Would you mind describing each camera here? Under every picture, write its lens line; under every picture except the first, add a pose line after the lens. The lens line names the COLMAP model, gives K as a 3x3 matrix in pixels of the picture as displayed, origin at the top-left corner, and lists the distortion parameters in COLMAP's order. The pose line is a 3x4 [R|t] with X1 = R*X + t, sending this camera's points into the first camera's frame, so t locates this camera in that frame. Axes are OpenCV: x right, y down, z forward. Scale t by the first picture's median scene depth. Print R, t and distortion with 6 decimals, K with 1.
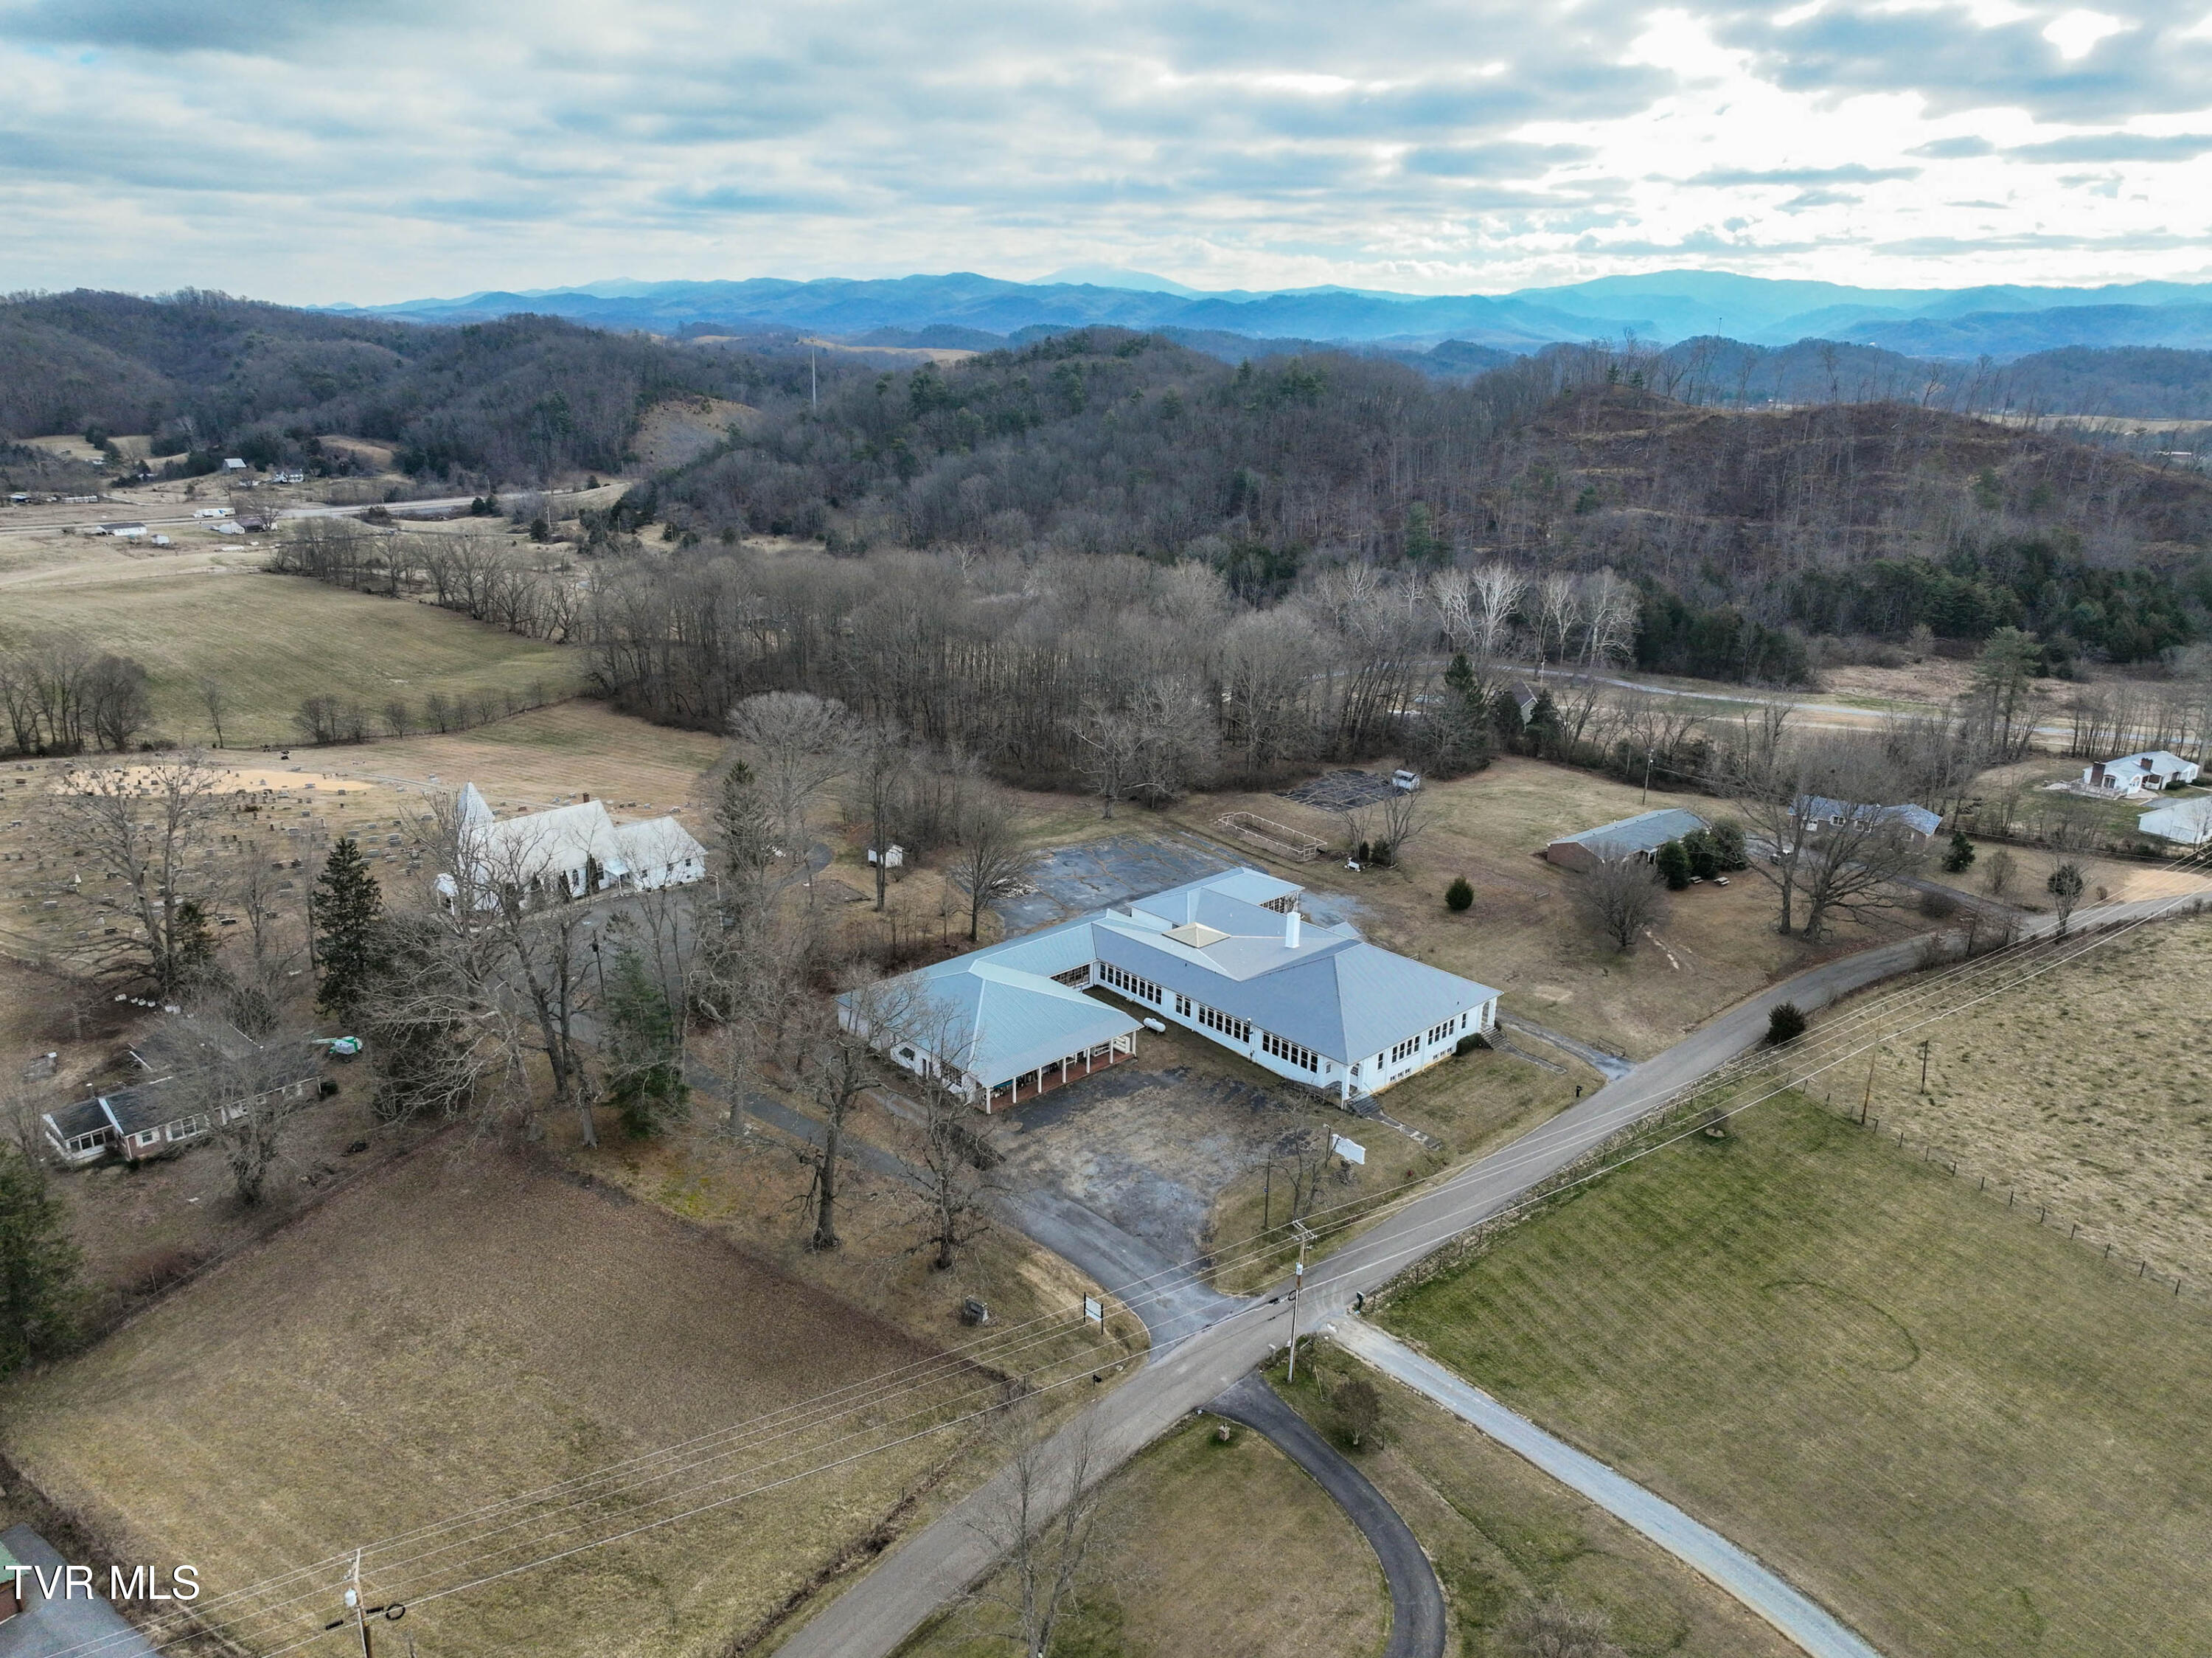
lens RADIAL K [[1548.2, 0, 1106.0], [0, 1548.2, 829.0], [0, 0, 1]] dist [0.004819, 0.001272]
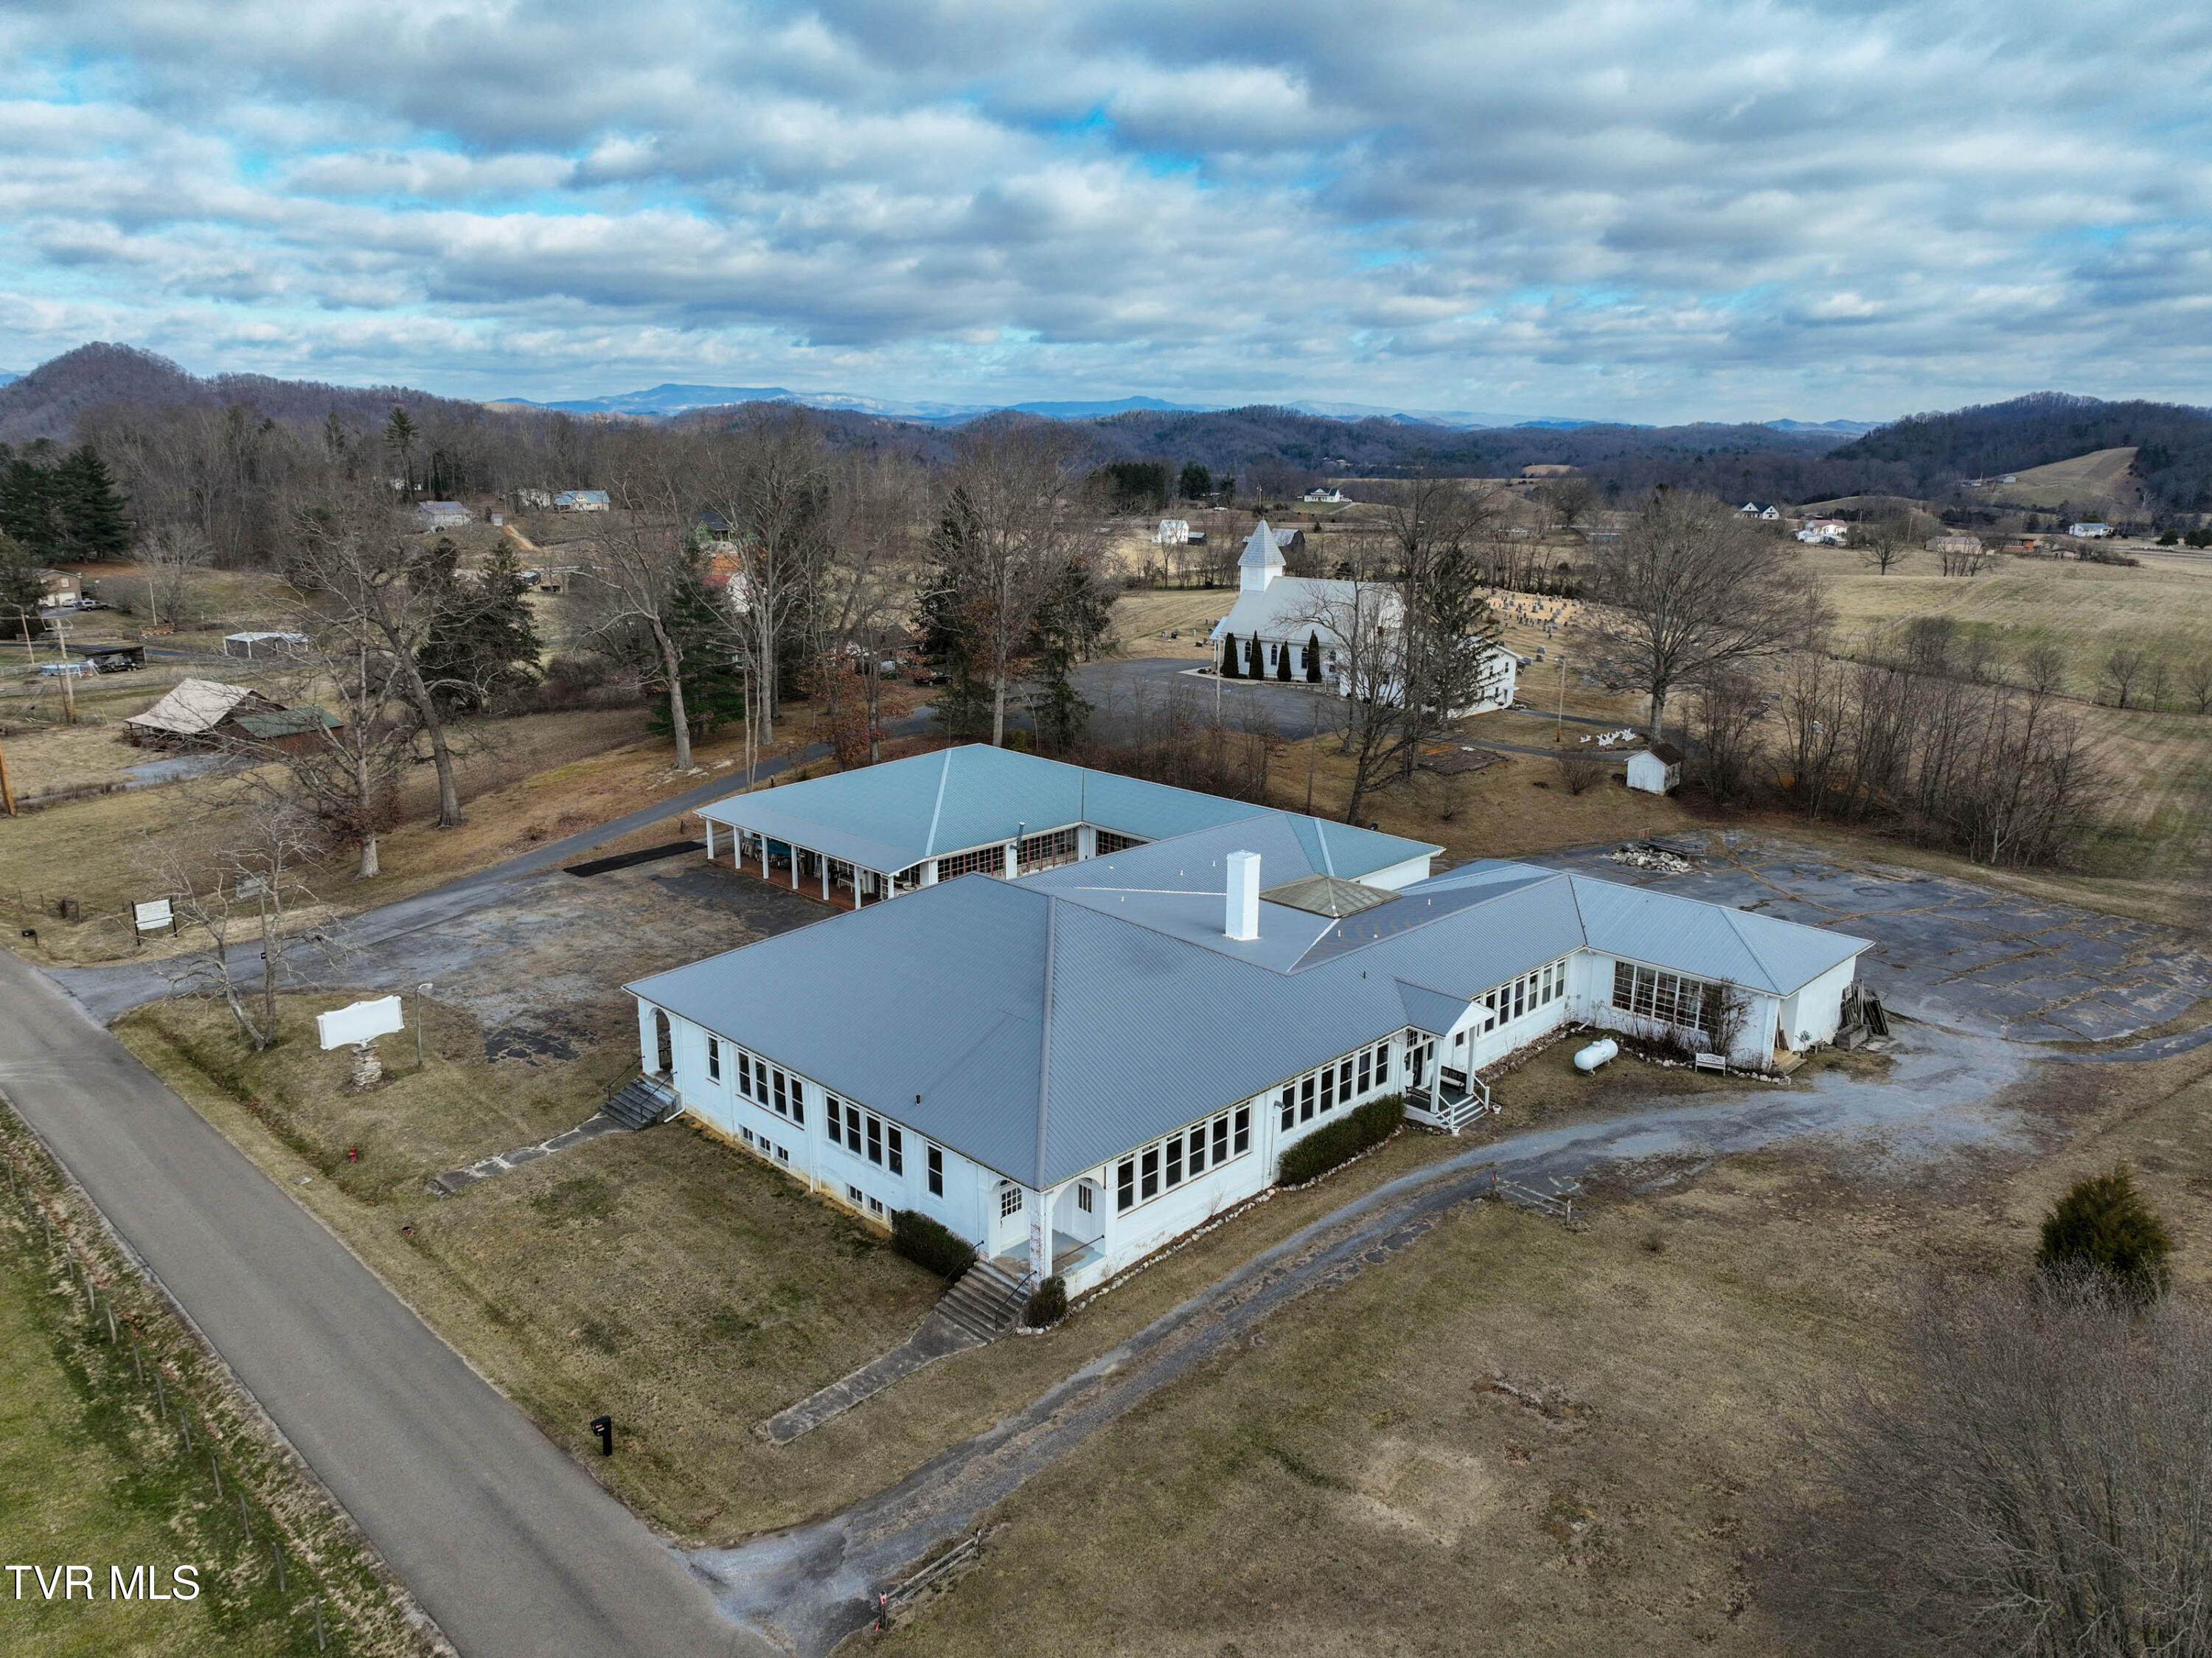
lens RADIAL K [[1548.1, 0, 1115.5], [0, 1548.1, 819.5], [0, 0, 1]] dist [0.017362, -0.003180]
pose [[0.044047, 0.224897, -0.973386, 0.545452], [-0.313279, 0.928297, 0.200303, -0.025713], [0.948639, 0.296119, 0.111344, 0.985475]]
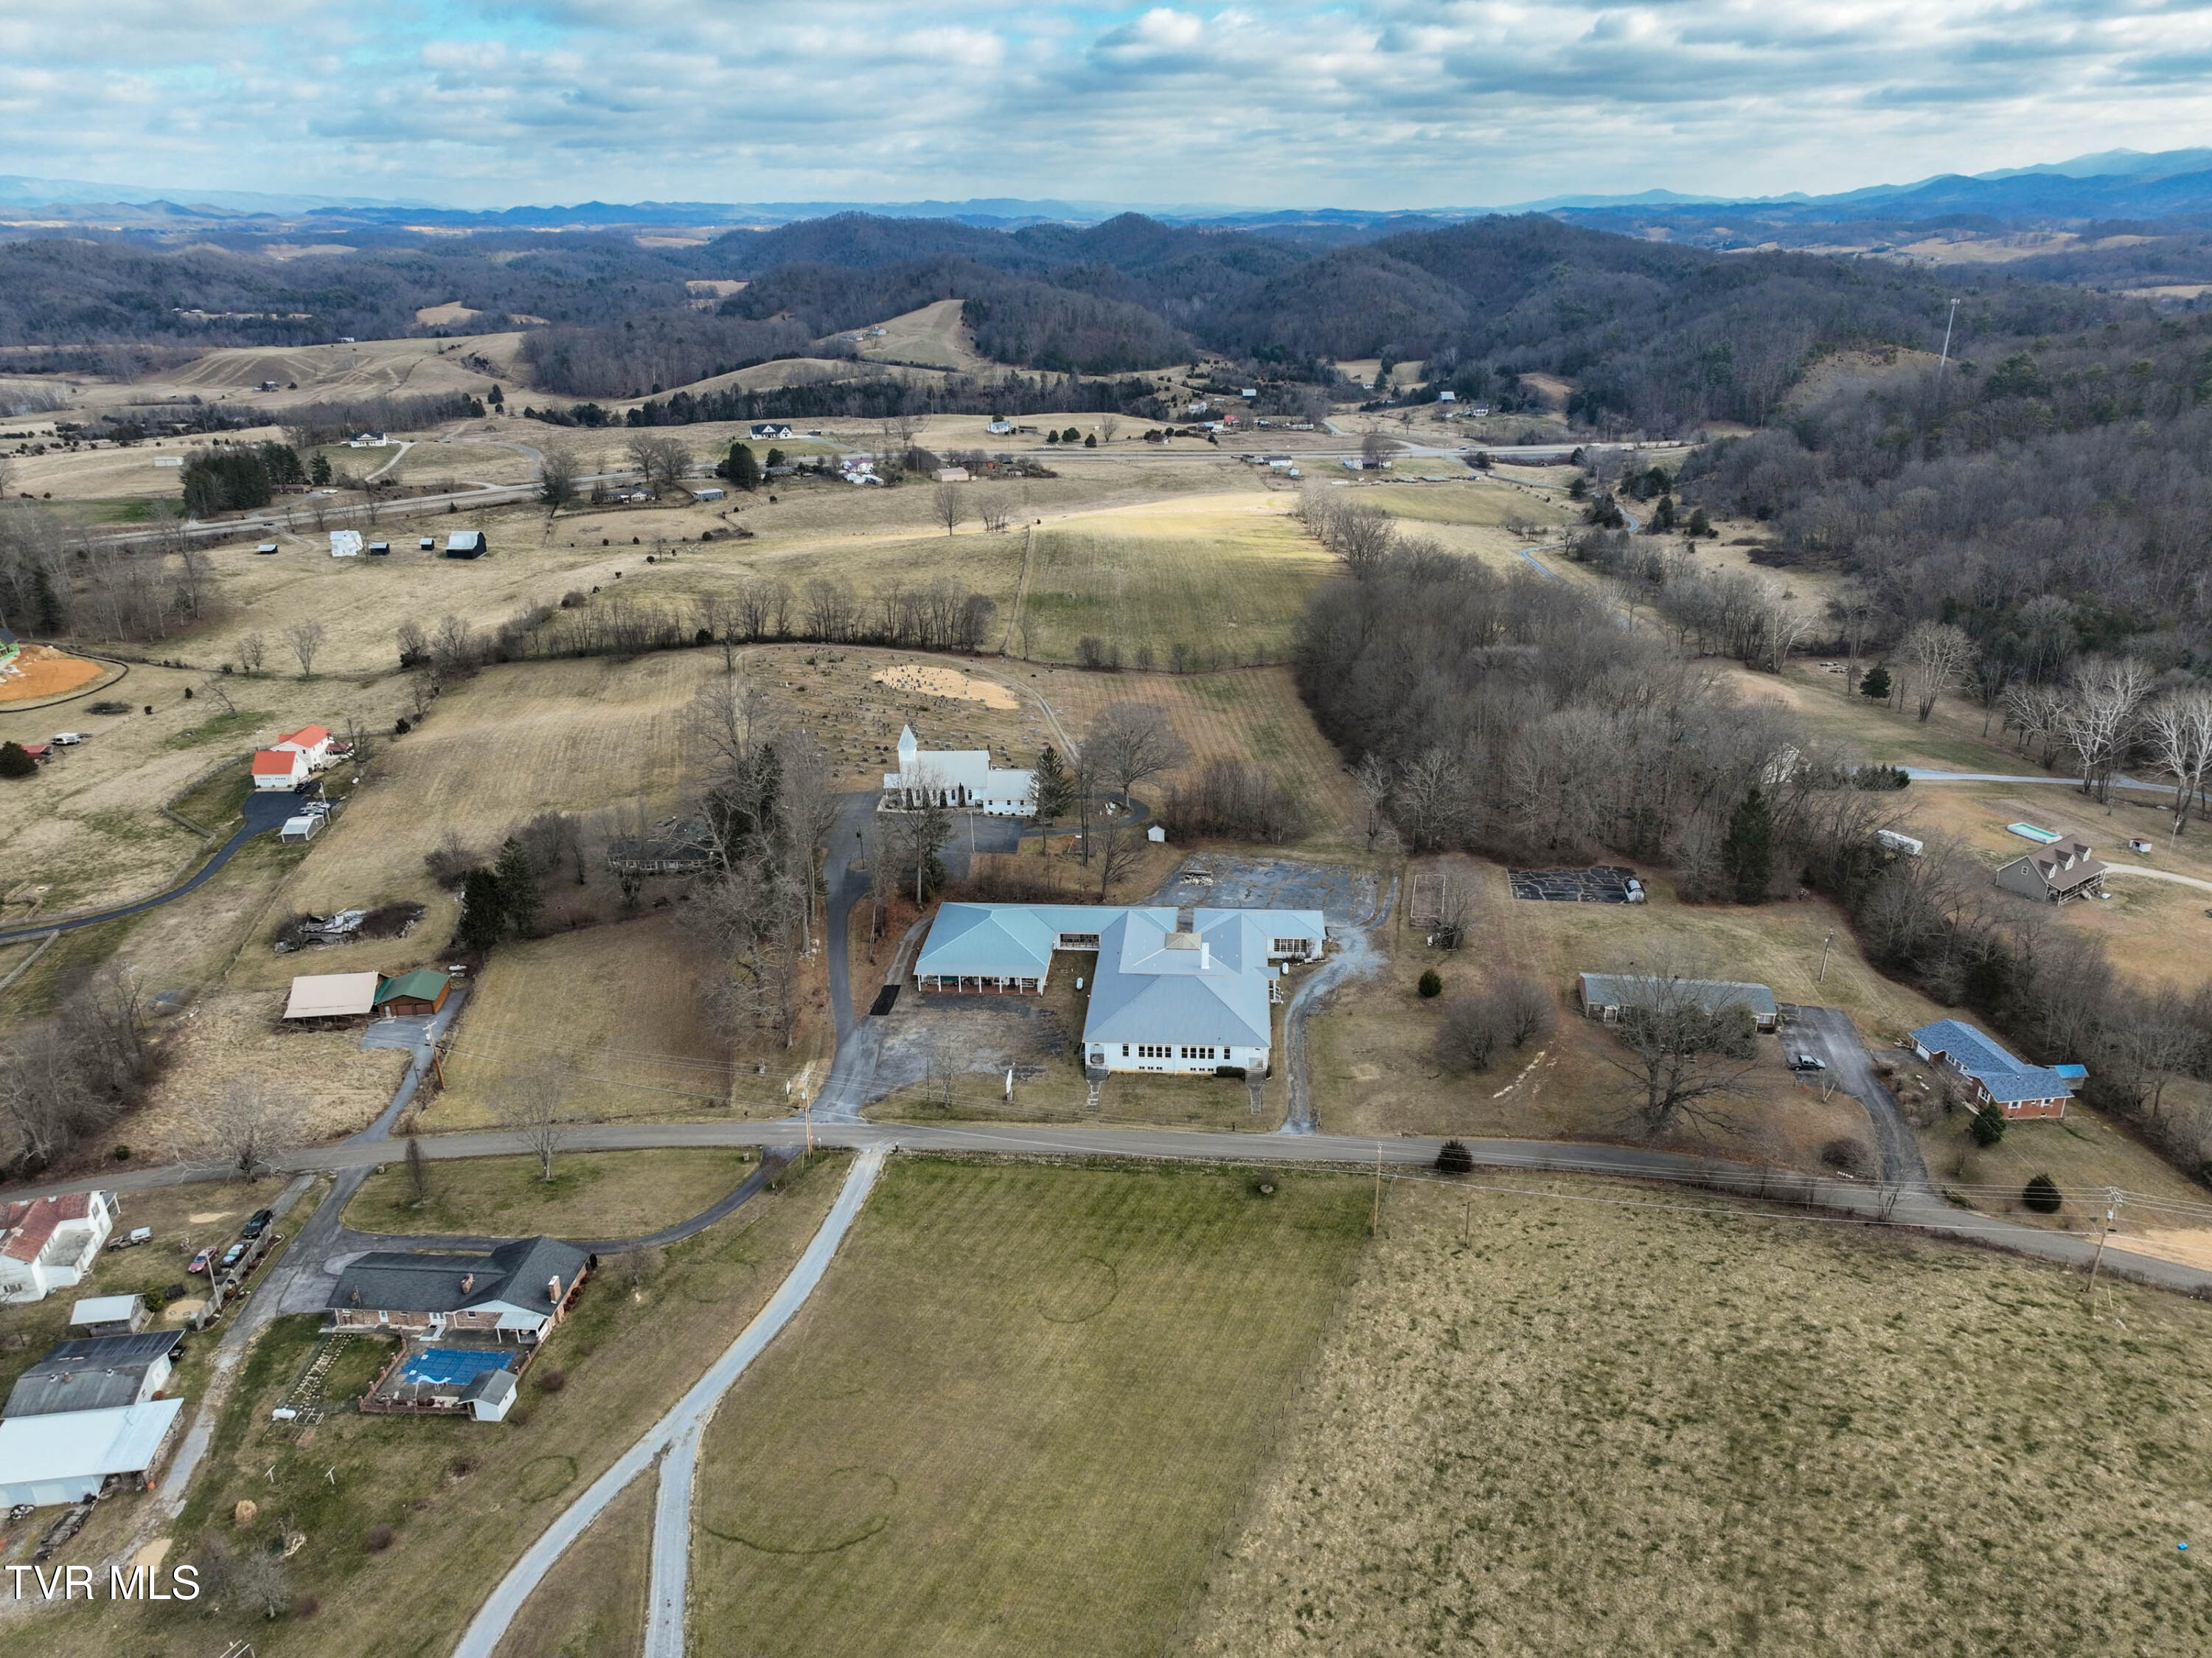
lens RADIAL K [[1548.1, 0, 1115.5], [0, 1548.1, 819.5], [0, 0, 1]] dist [0.017362, -0.003180]
pose [[0.677575, 0.247071, -0.692710, 1.052589], [-0.206134, 0.967929, 0.143604, -0.246944], [0.705975, 0.045488, 0.706774, -0.024585]]
